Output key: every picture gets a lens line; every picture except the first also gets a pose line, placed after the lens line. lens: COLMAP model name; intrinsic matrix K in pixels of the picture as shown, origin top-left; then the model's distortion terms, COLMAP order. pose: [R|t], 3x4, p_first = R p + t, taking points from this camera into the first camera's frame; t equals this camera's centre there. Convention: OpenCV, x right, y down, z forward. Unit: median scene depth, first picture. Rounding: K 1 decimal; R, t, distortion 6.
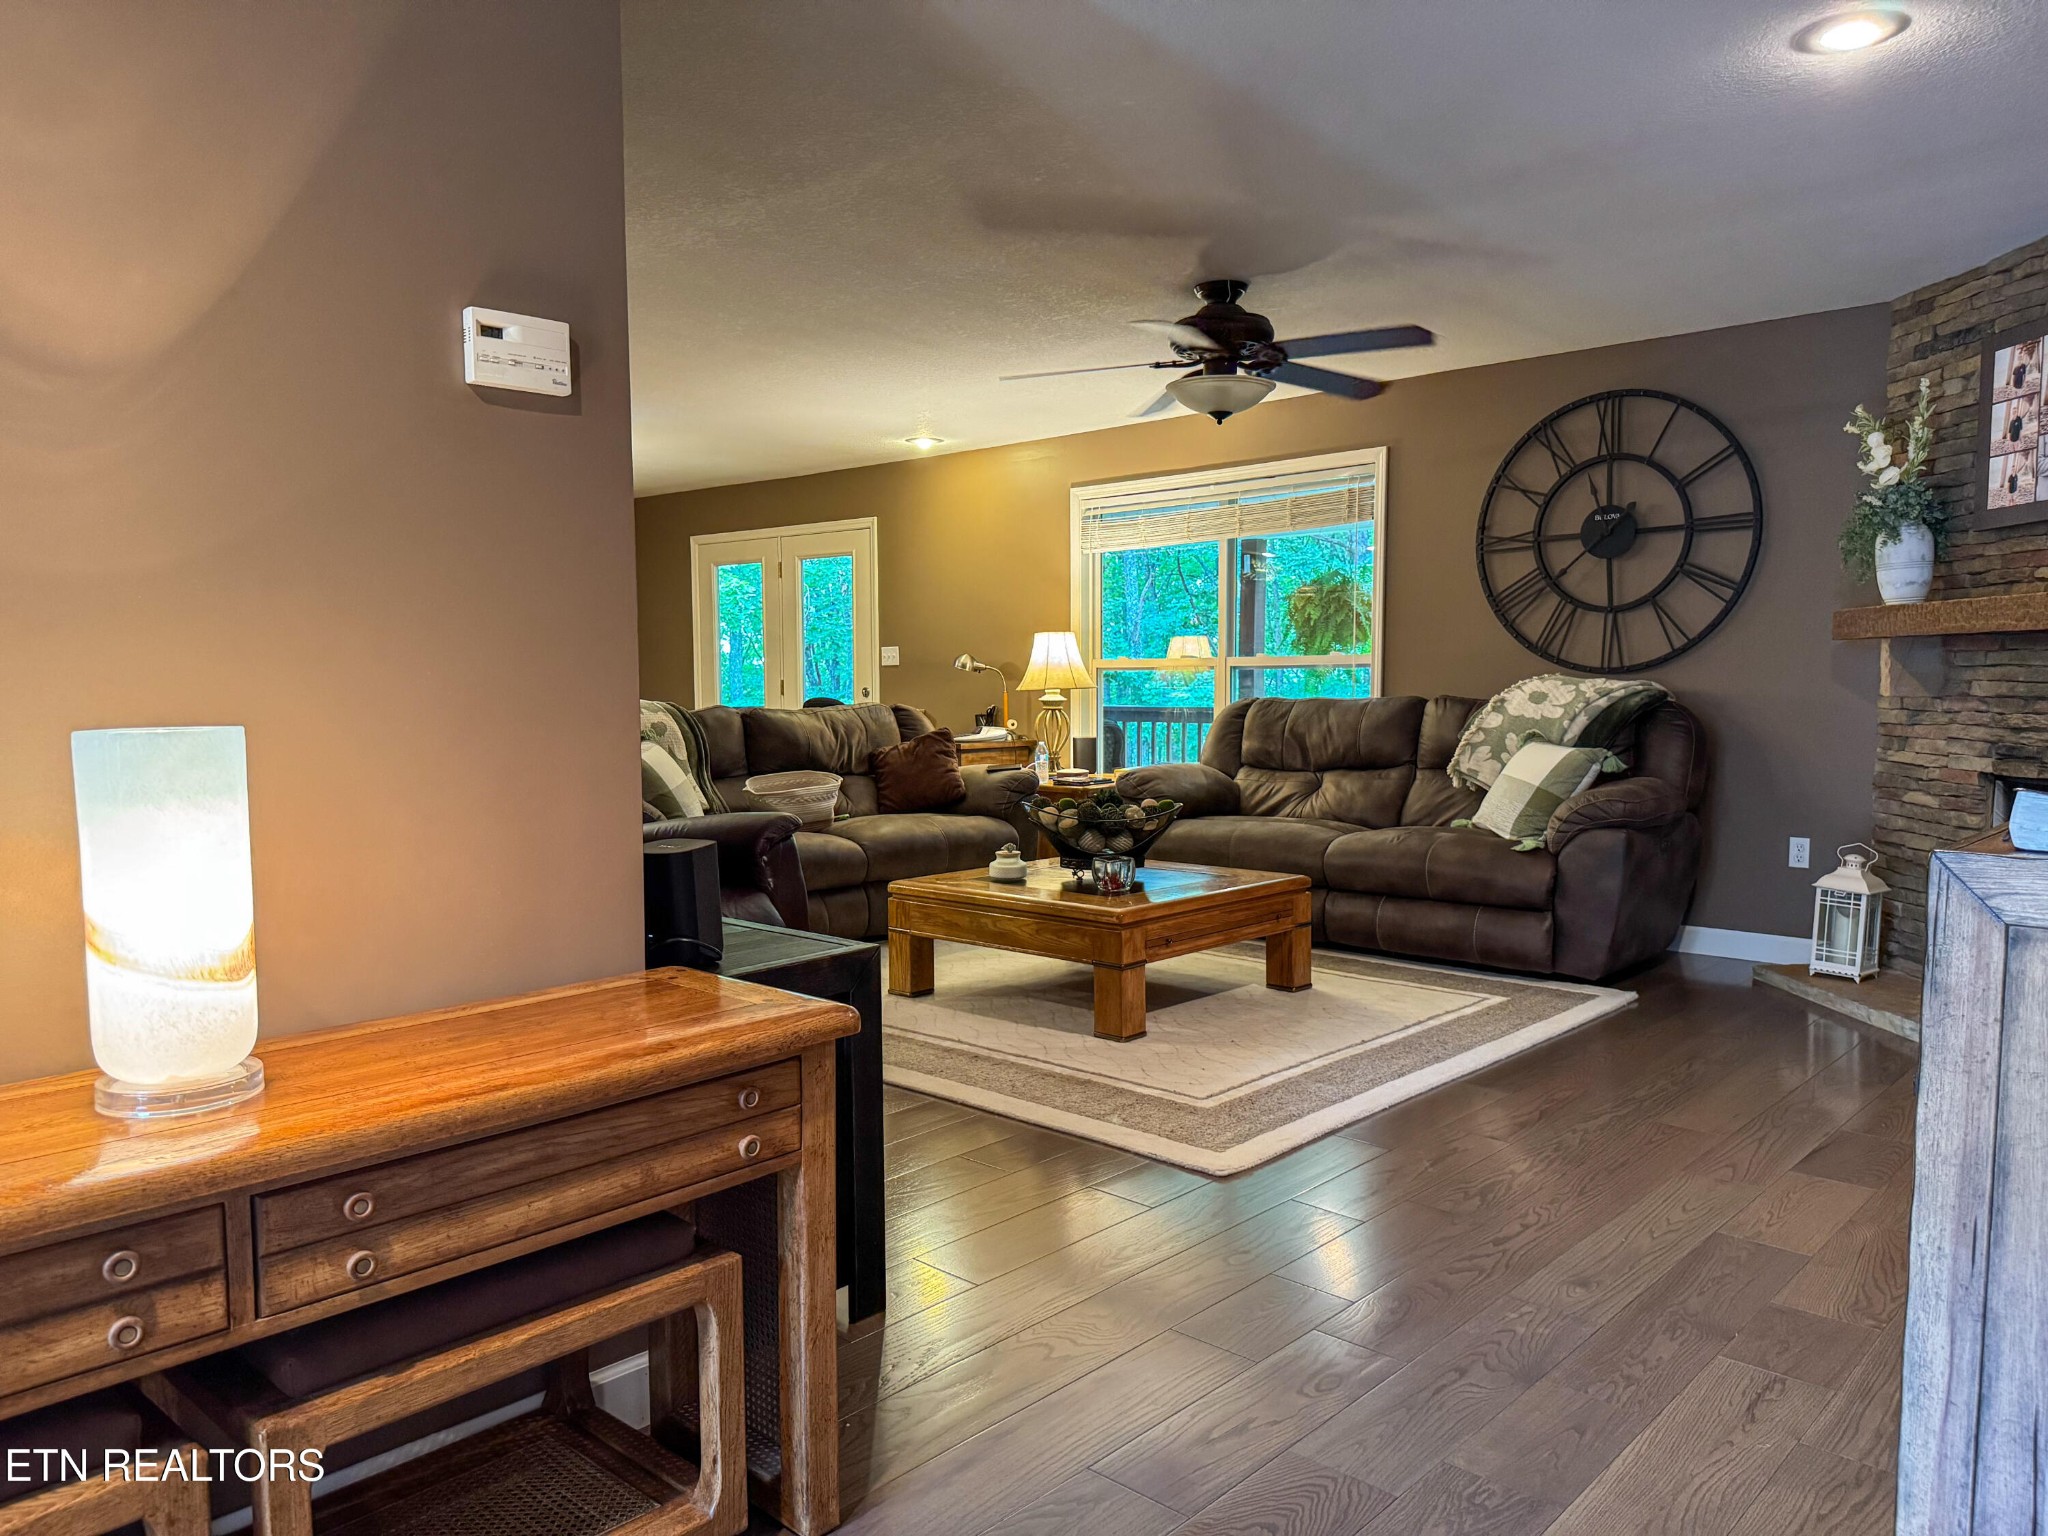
lens RADIAL K [[1429.4, 0, 992.4], [0, 1429.4, 784.8], [0, 0, 1]] dist [-0.017786, -0.002035]
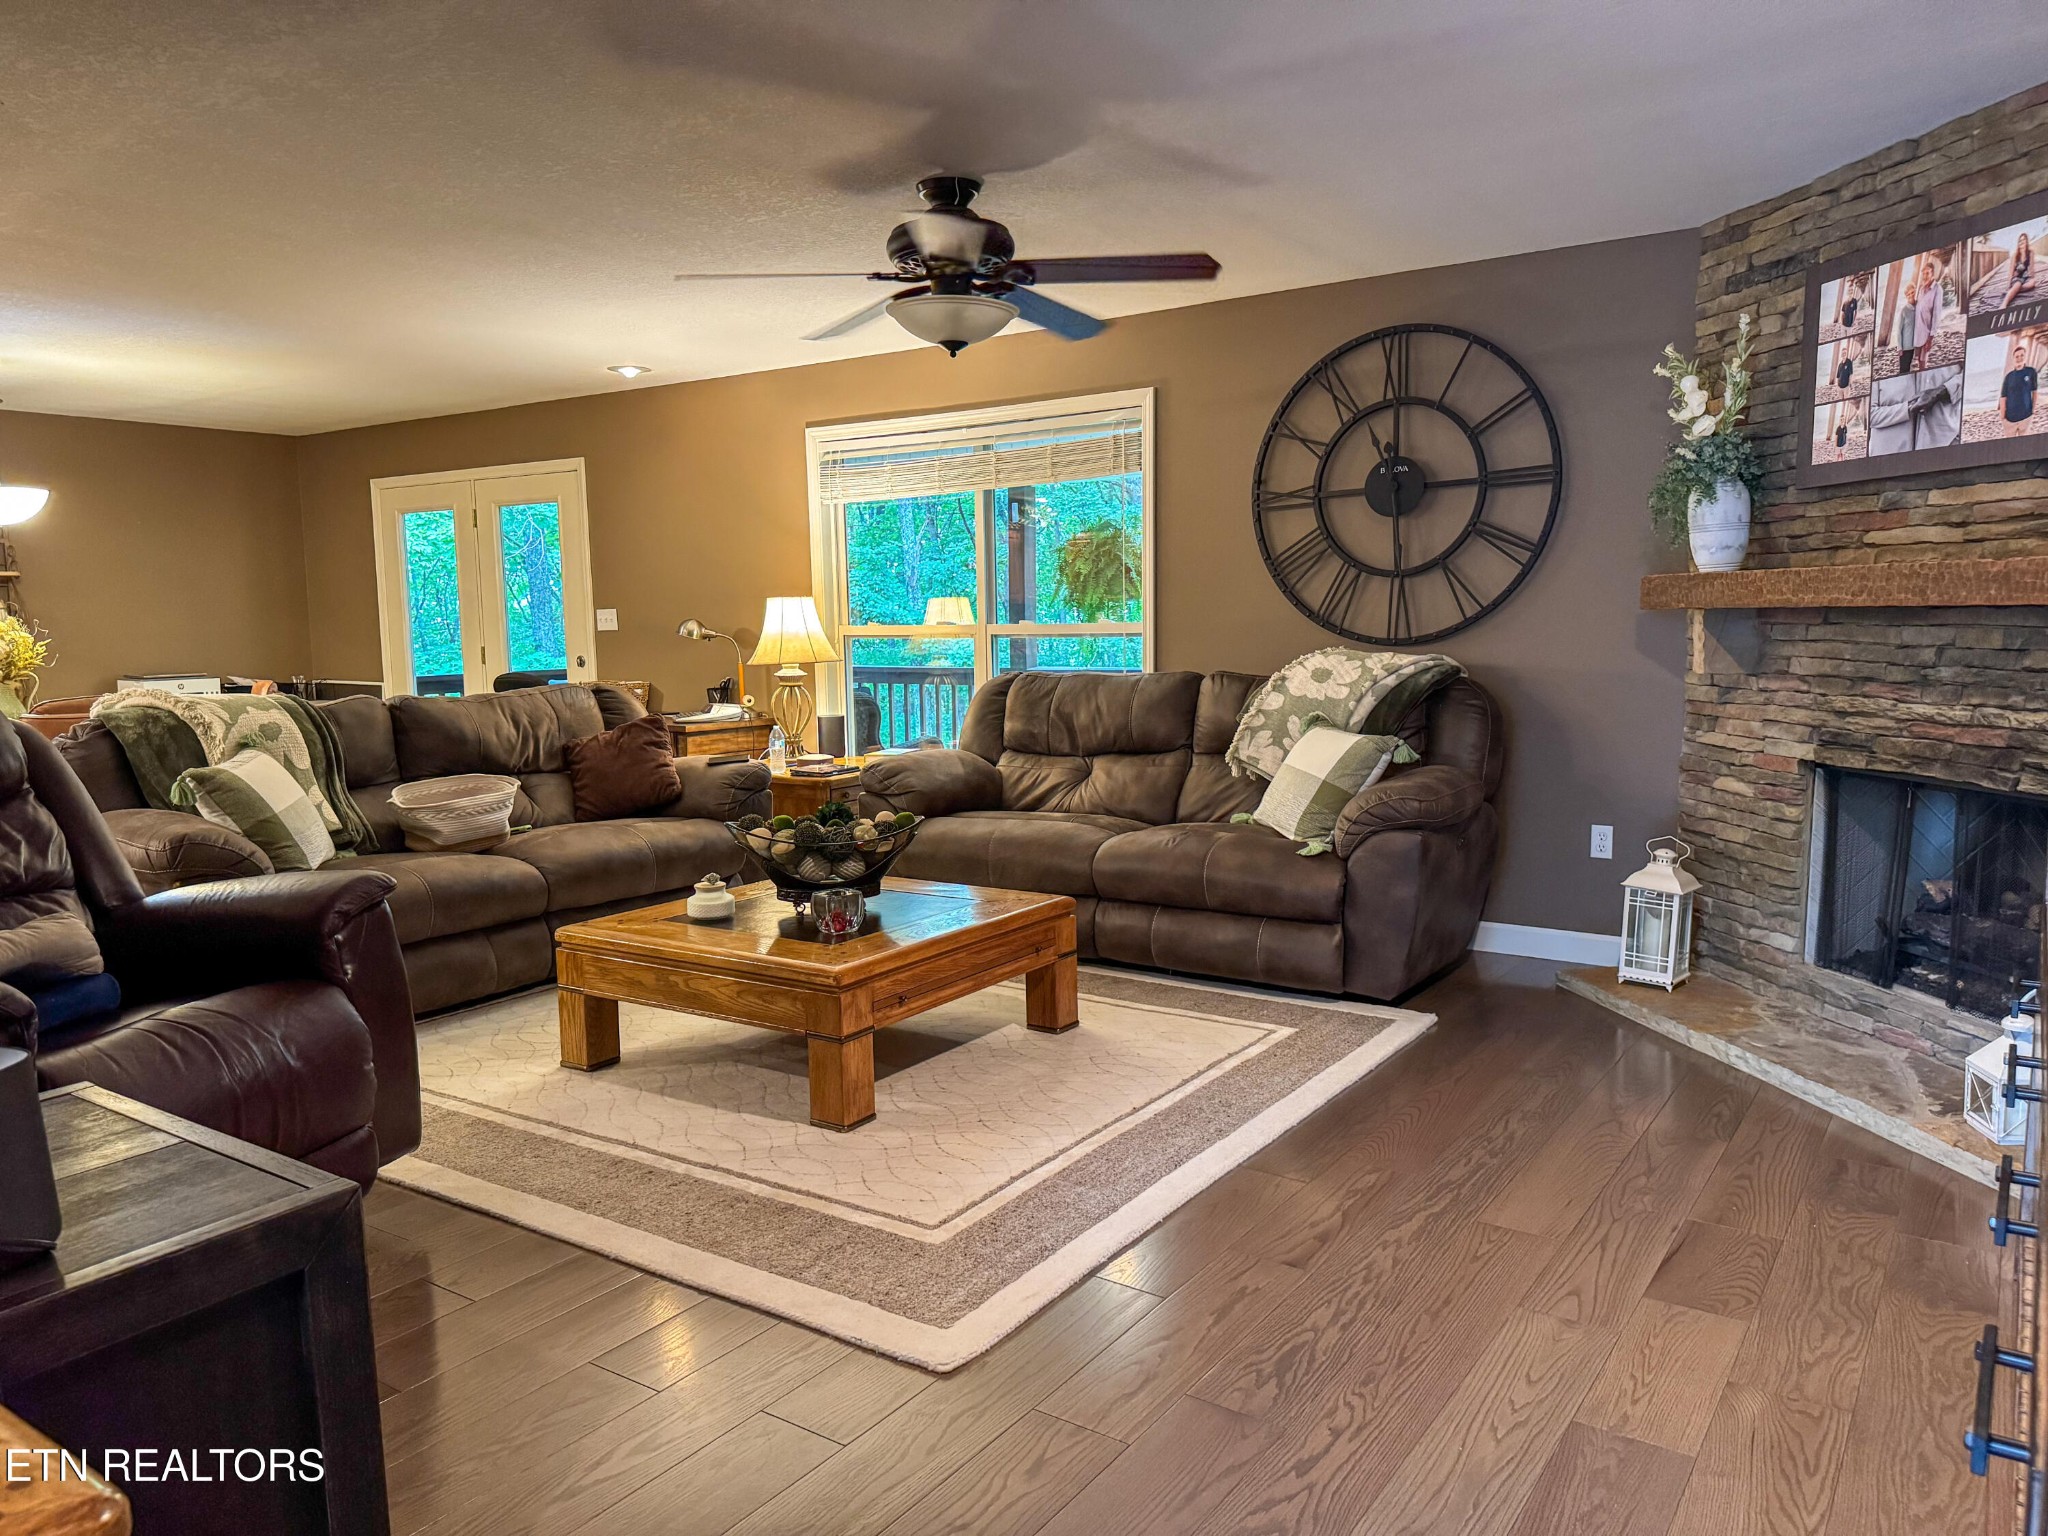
lens RADIAL K [[1438.0, 0, 1024.0], [0, 1438.0, 784.5], [0, 0, 1]] dist [0.063478, -0.076529]
pose [[0.985547, -0.032018, 0.166349, 0.052275], [0.025096, 0.998736, 0.043548, -0.041776], [-0.167533, -0.038744, 0.985105, 0.157072]]
